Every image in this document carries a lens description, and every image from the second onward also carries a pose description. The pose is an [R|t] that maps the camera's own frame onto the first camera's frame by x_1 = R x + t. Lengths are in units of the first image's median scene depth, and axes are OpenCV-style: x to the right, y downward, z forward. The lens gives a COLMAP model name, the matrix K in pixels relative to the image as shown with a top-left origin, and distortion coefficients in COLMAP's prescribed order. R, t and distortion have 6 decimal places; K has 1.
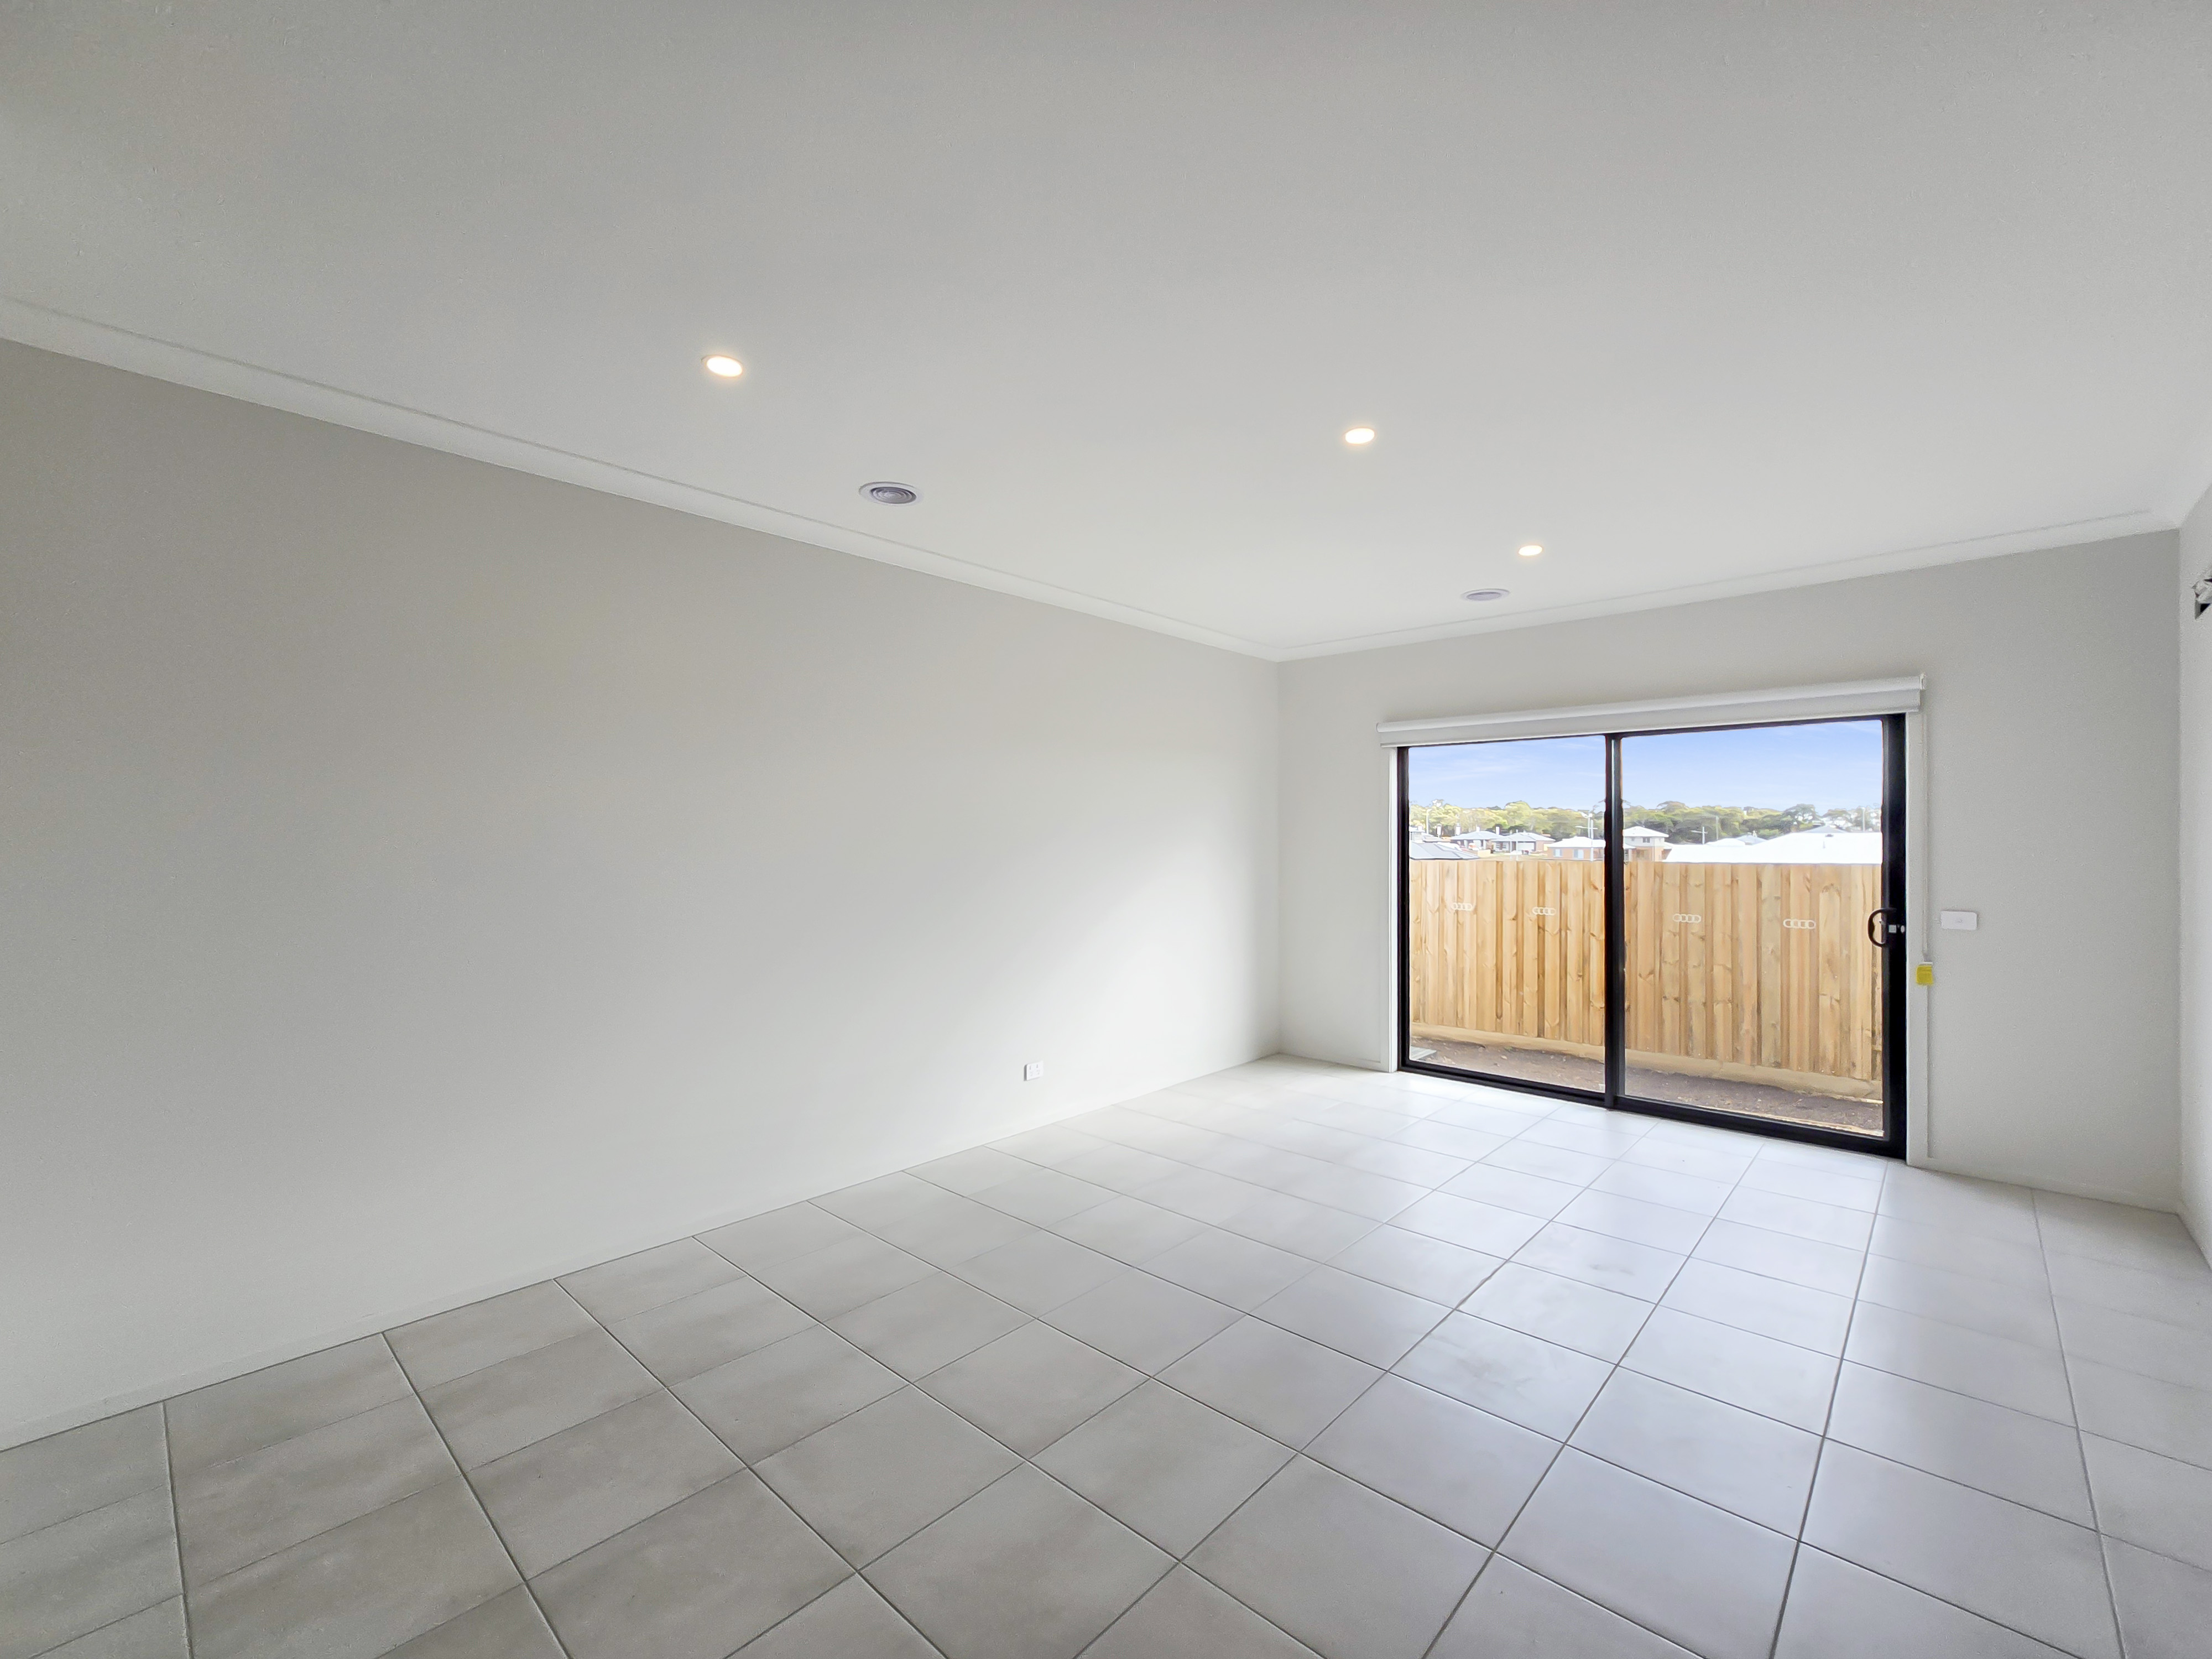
lens RADIAL K [[925.8, 0, 1088.8], [0, 925.8, 833.9], [0, 0, 1]] dist [-0.002269, -0.000223]
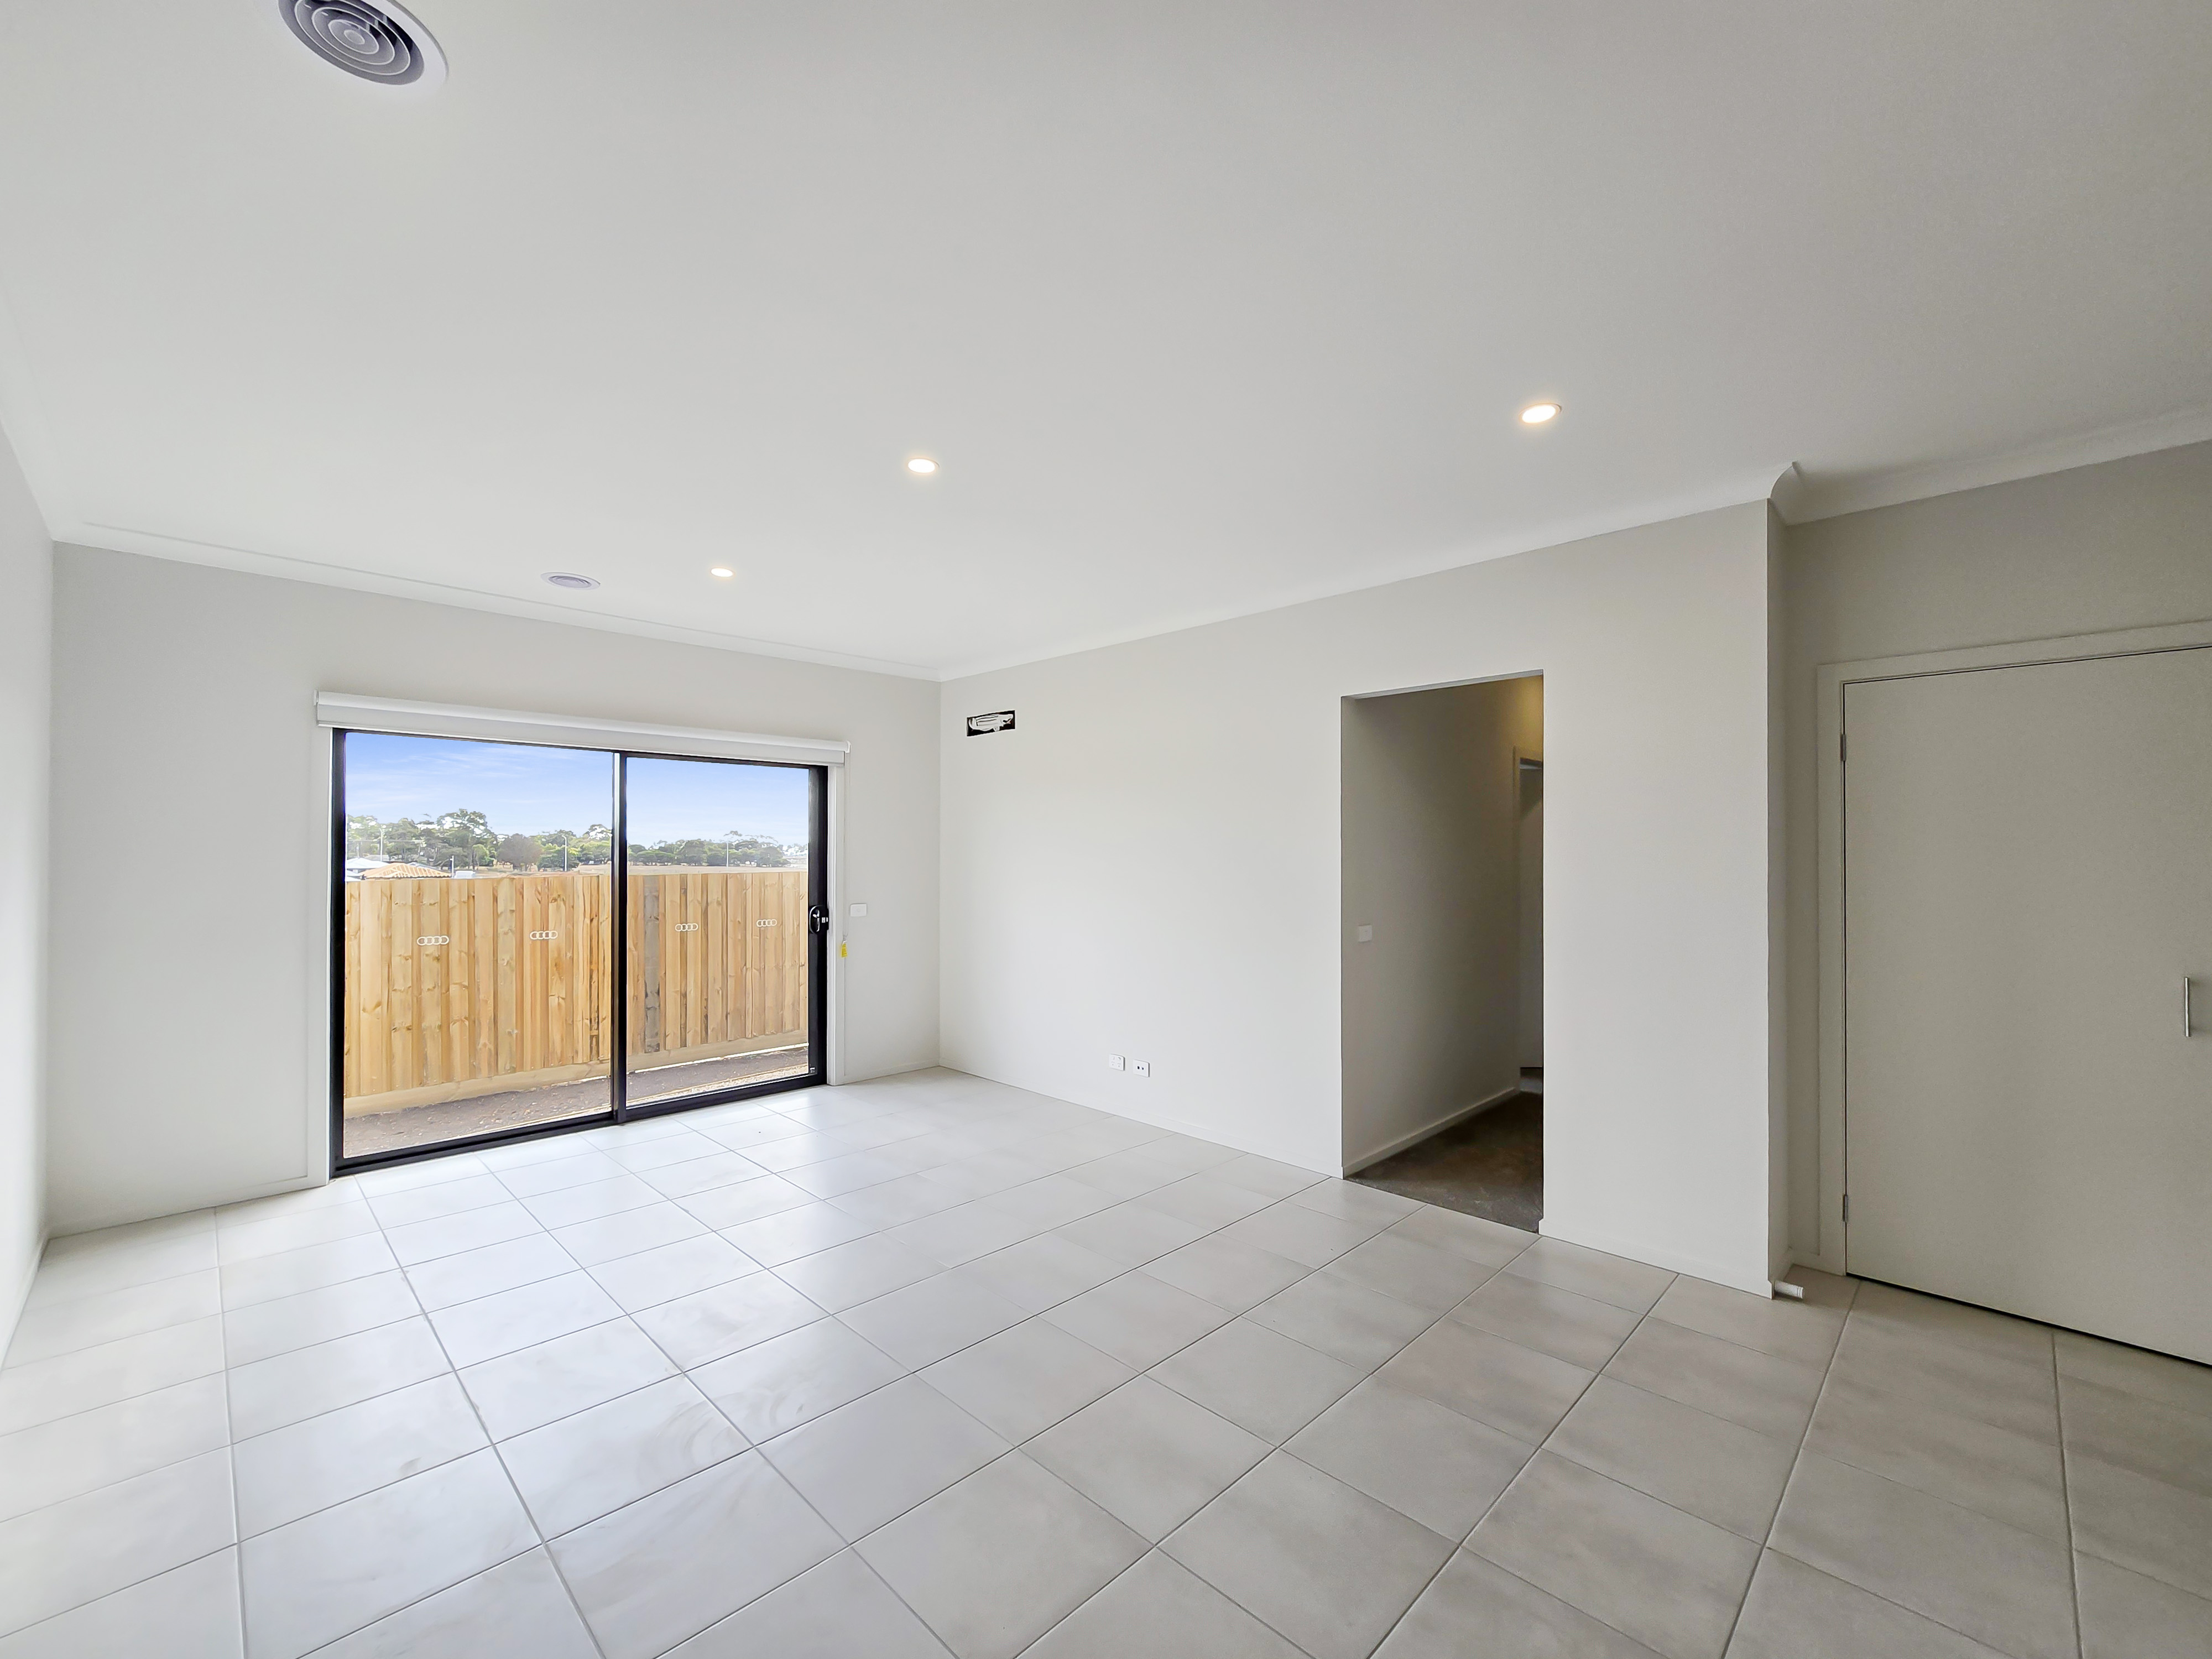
lens RADIAL K [[925.8, 0, 1098.1], [0, 925.8, 836.9], [0, 0, 1]] dist [-0.002269, -0.000223]
pose [[0.029207, 0.018058, 0.999410, -0.287316], [-0.005658, 0.999824, -0.017900, -0.000009], [-0.999557, -0.005132, 0.029304, 0.301797]]
